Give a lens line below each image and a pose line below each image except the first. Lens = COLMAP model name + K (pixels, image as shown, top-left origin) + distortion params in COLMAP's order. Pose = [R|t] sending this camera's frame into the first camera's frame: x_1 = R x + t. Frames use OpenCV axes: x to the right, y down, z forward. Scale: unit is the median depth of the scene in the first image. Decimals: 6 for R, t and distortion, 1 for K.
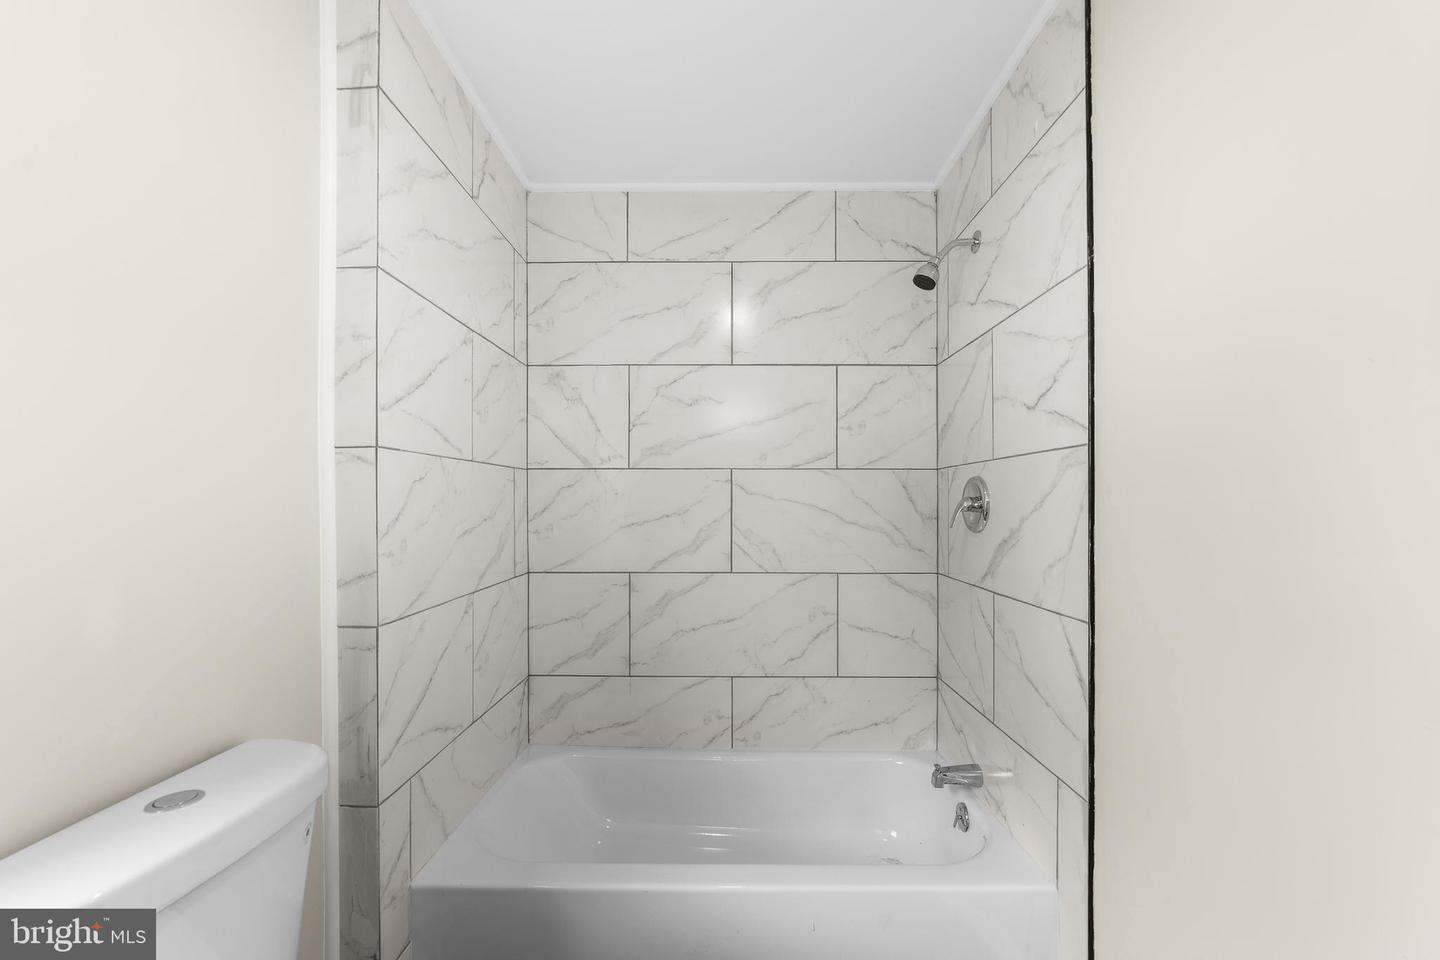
lens RADIAL K [[556.8, 0, 720.3], [0, 556.8, 497.2], [0, 0, 1]] dist [-0.006658, 0.000172]
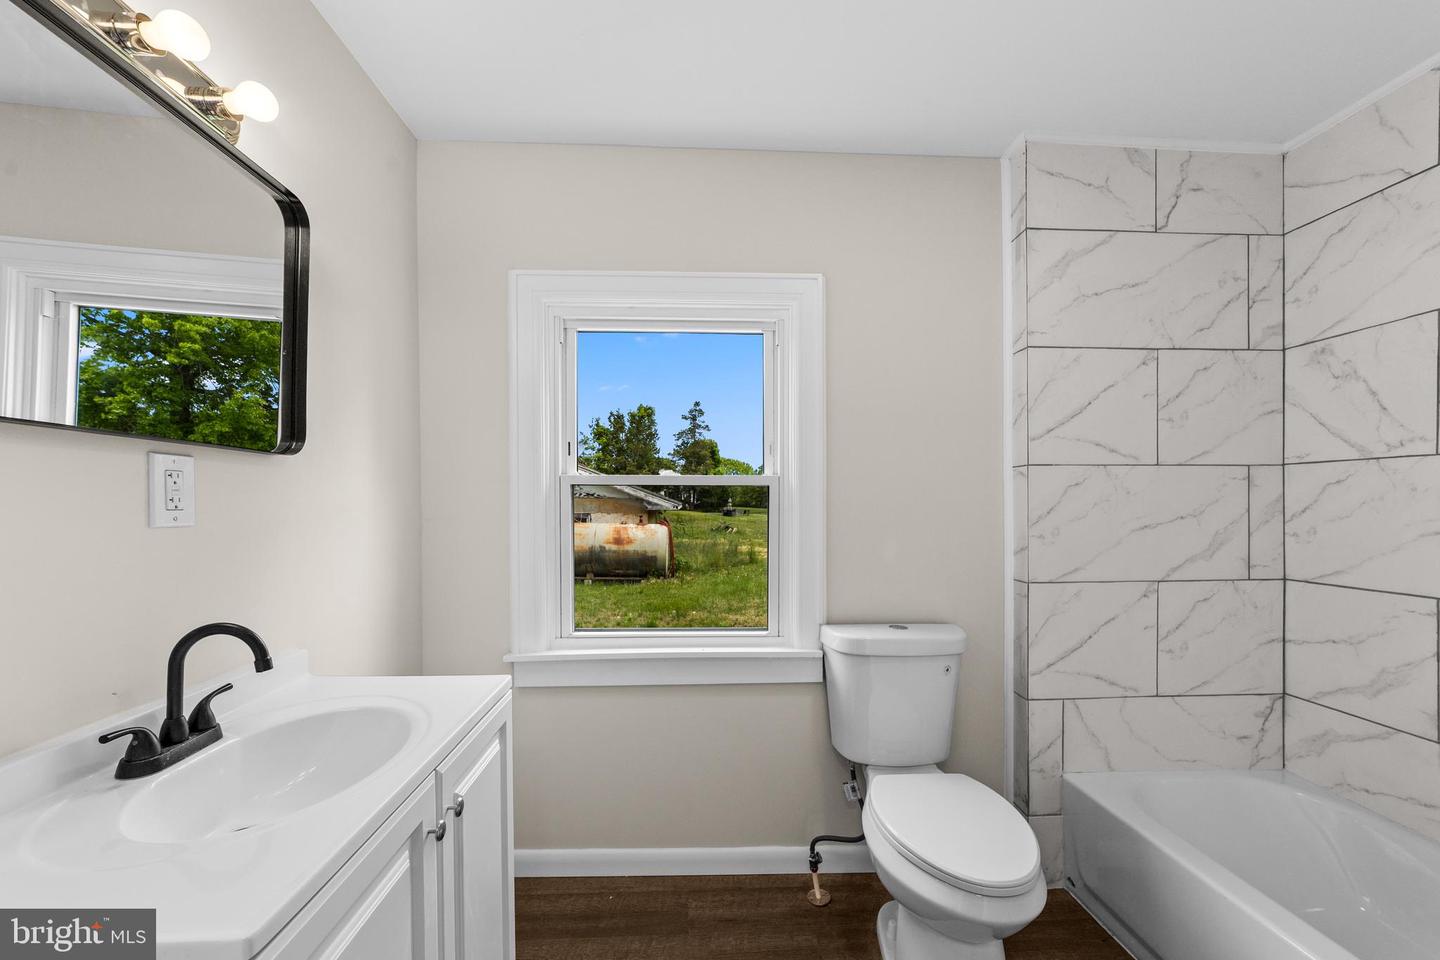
lens RADIAL K [[556.8, 0, 720.3], [0, 556.8, 497.2], [0, 0, 1]] dist [-0.006658, 0.000172]
pose [[0.070468, -0.011701, -0.997445, 0.549267], [0.008656, 0.999901, -0.011118, 0.004734], [0.997476, -0.007851, 0.070562, 0.030047]]
